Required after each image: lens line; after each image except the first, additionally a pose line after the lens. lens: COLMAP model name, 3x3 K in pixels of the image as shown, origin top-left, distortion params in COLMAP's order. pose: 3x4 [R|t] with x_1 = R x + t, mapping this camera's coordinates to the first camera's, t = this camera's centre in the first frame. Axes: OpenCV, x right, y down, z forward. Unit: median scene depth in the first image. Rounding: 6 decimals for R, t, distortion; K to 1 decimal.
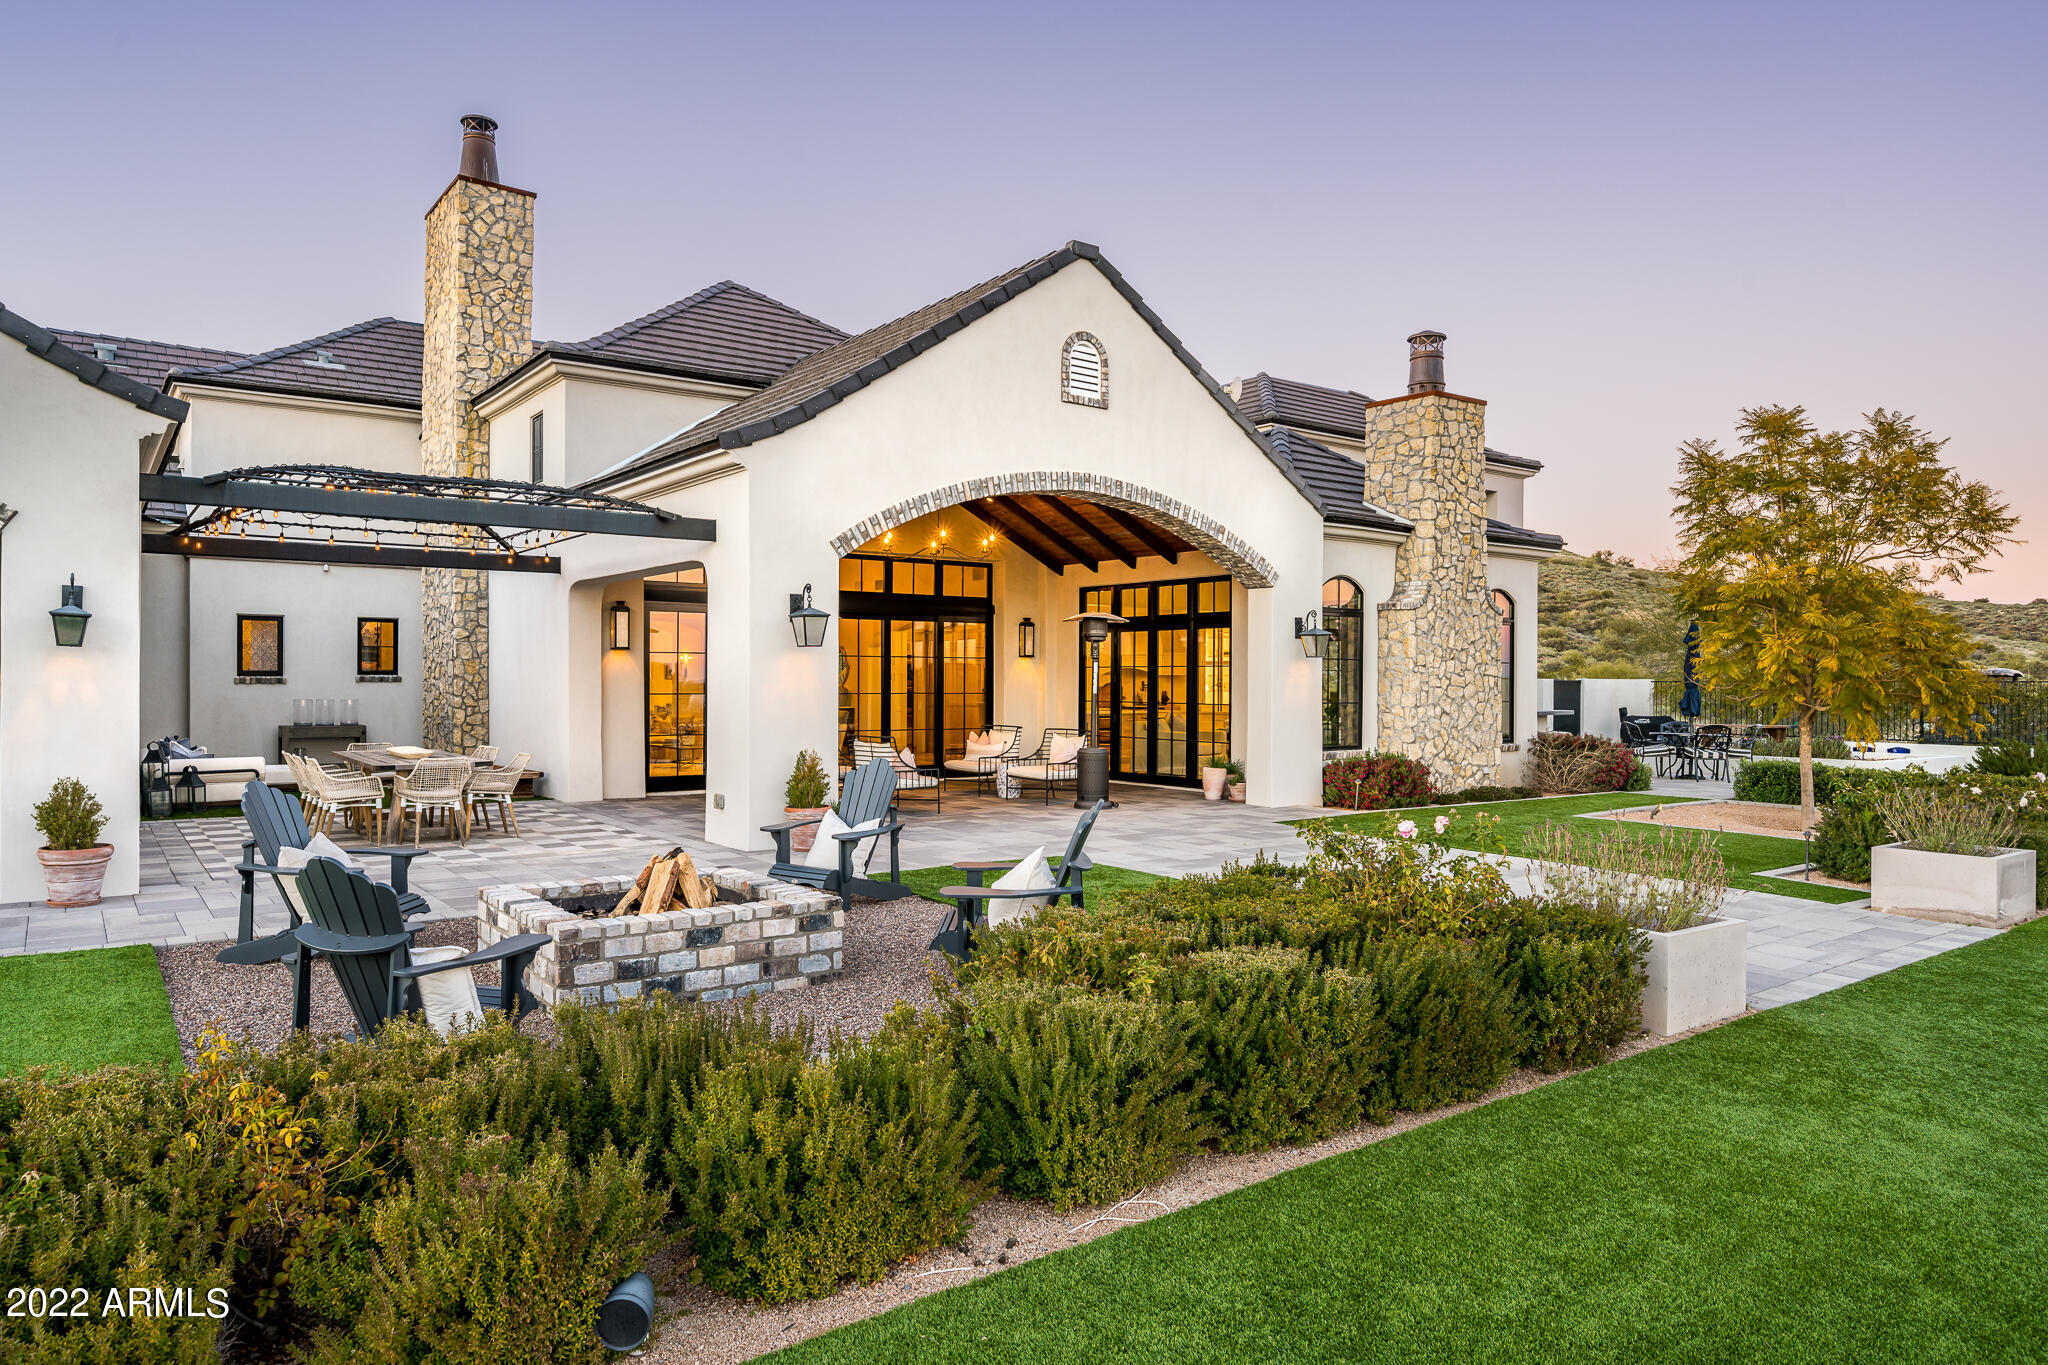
lens RADIAL K [[1290.0, 0, 1012.9], [0, 1290.0, 681.3], [0, 0, 1]] dist [-0.001583, 0.000338]
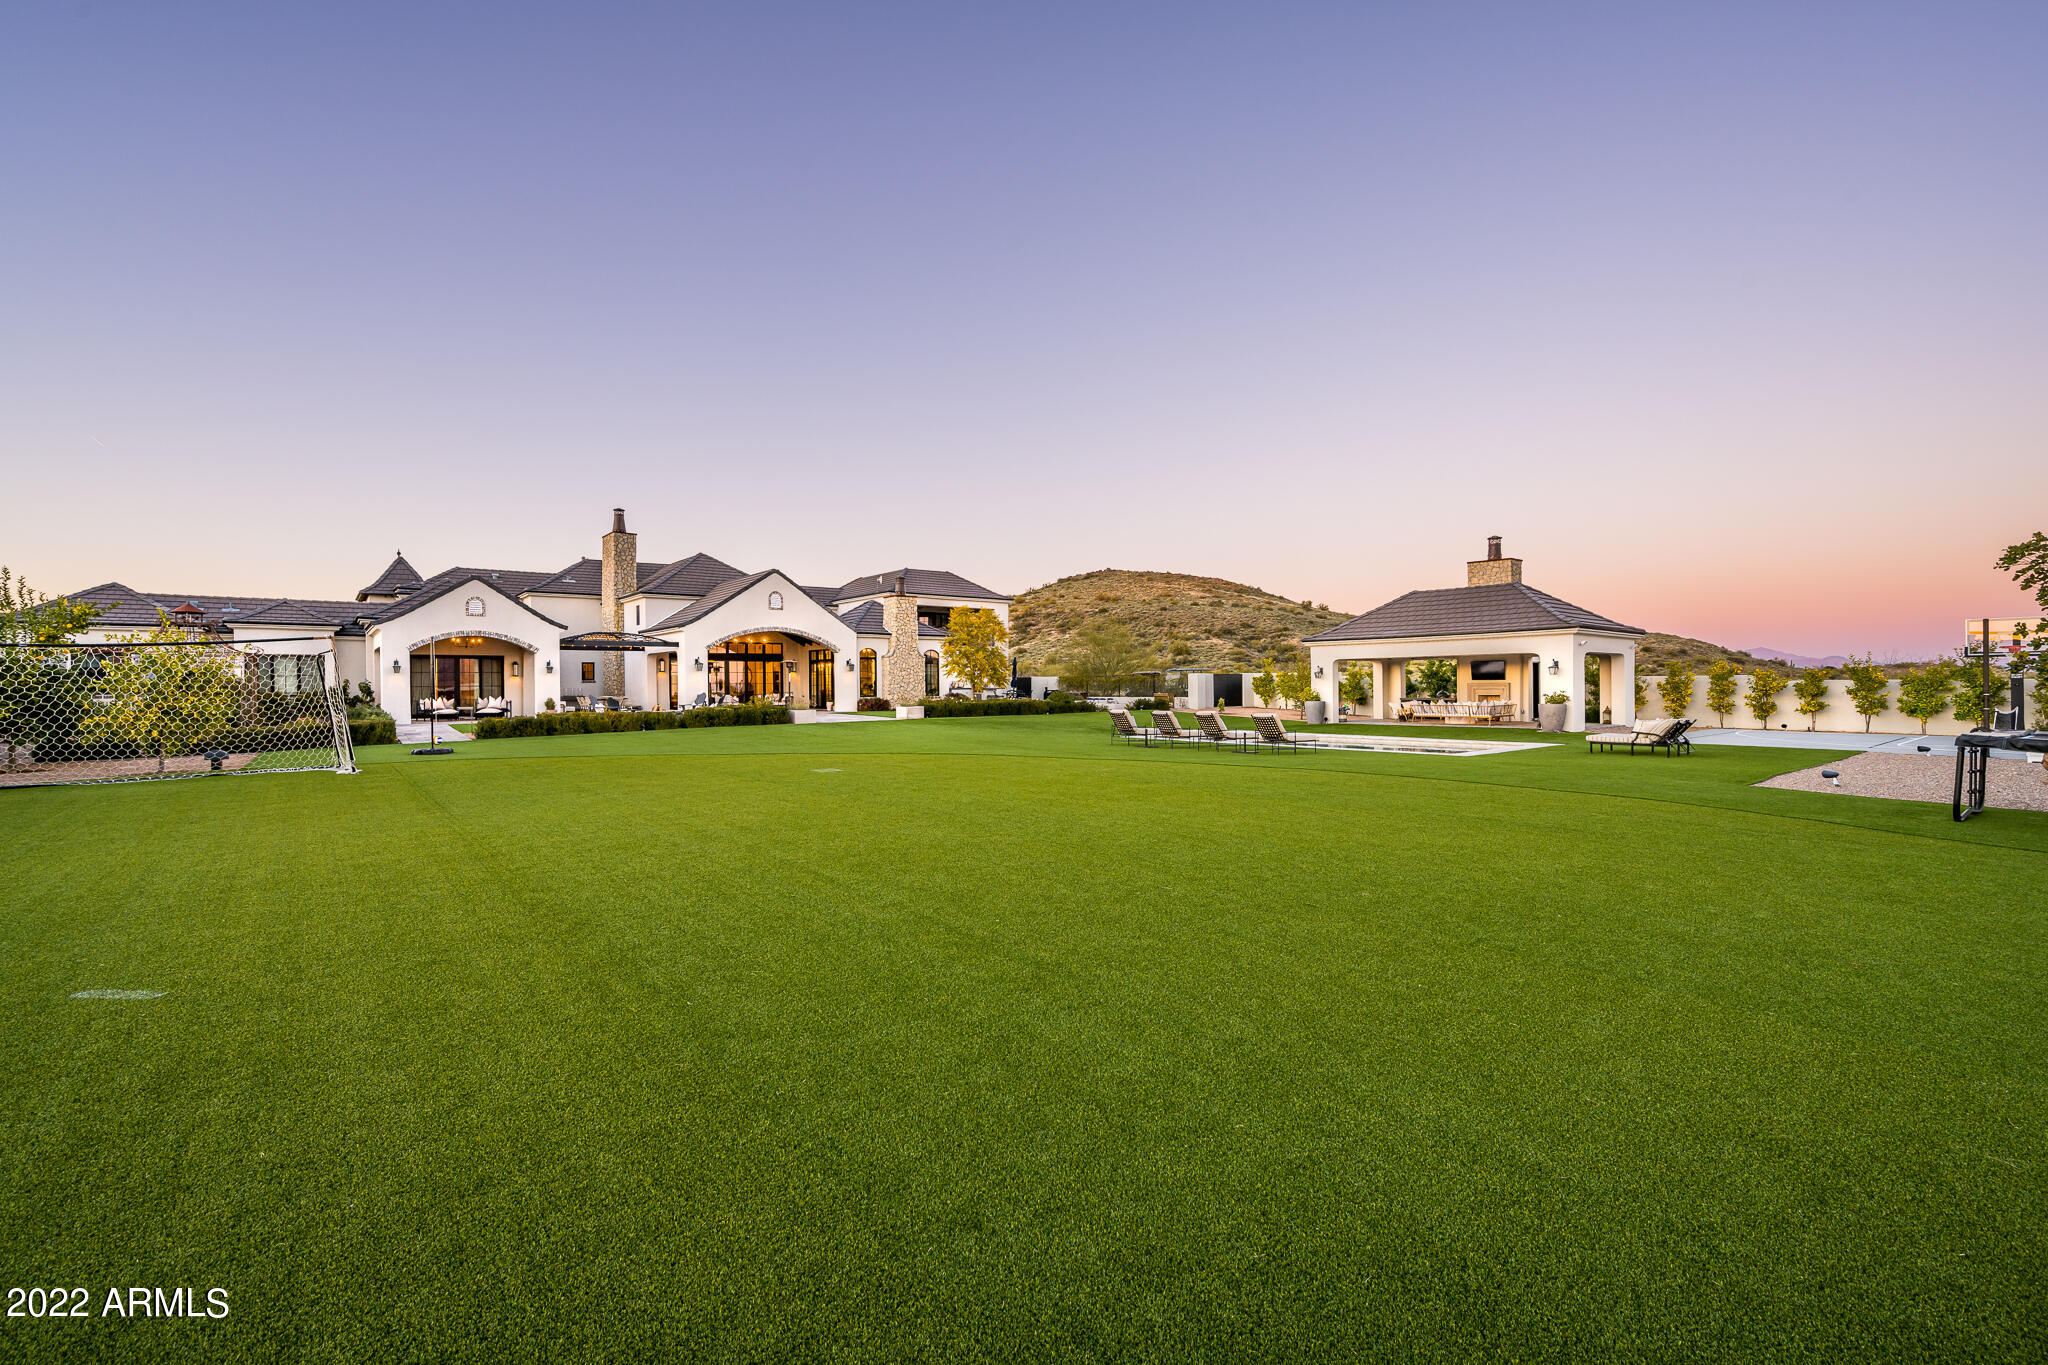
lens RADIAL K [[873.0, 0, 1020.6], [0, 873.0, 685.5], [0, 0, 1]] dist [0.004290, 0.000498]
pose [[0.999031, -0.013461, 0.041894, 0.558617], [0.013431, 0.999909, 0.001003, 0.023997], [-0.041904, -0.000440, 0.999122, -1.393026]]
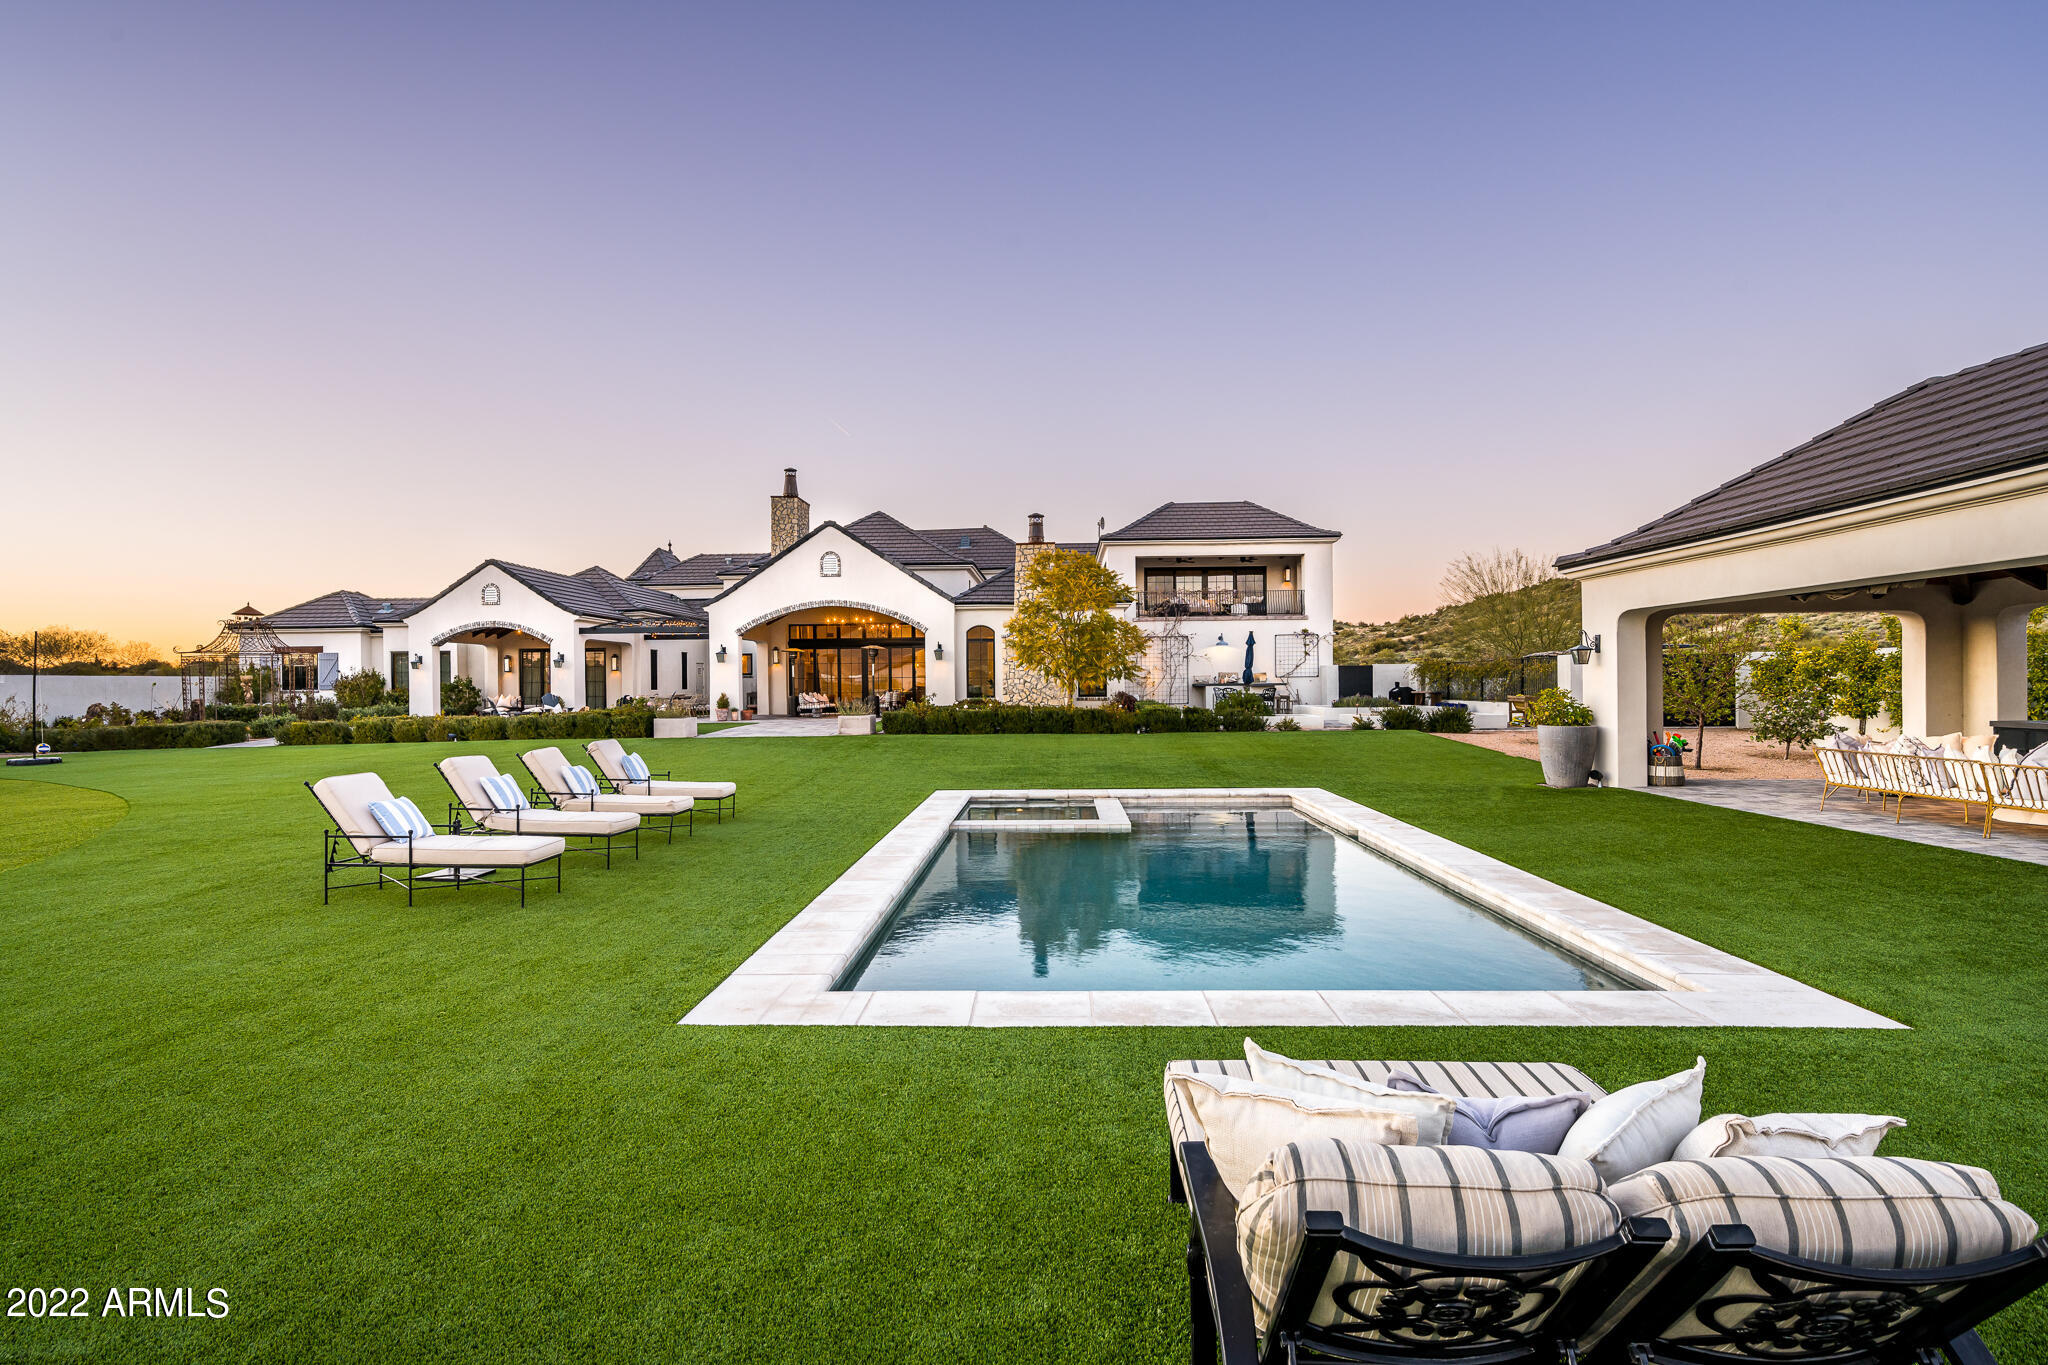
lens RADIAL K [[1018.2, 0, 1023.8], [0, 1018.2, 699.4], [0, 0, 1]] dist [0.000801, -0.001550]
pose [[0.784617, -0.001684, -0.619979, 1.457467], [0.013058, 0.999819, 0.013810, 0.029976], [0.619844, -0.018932, 0.784497, -0.430405]]
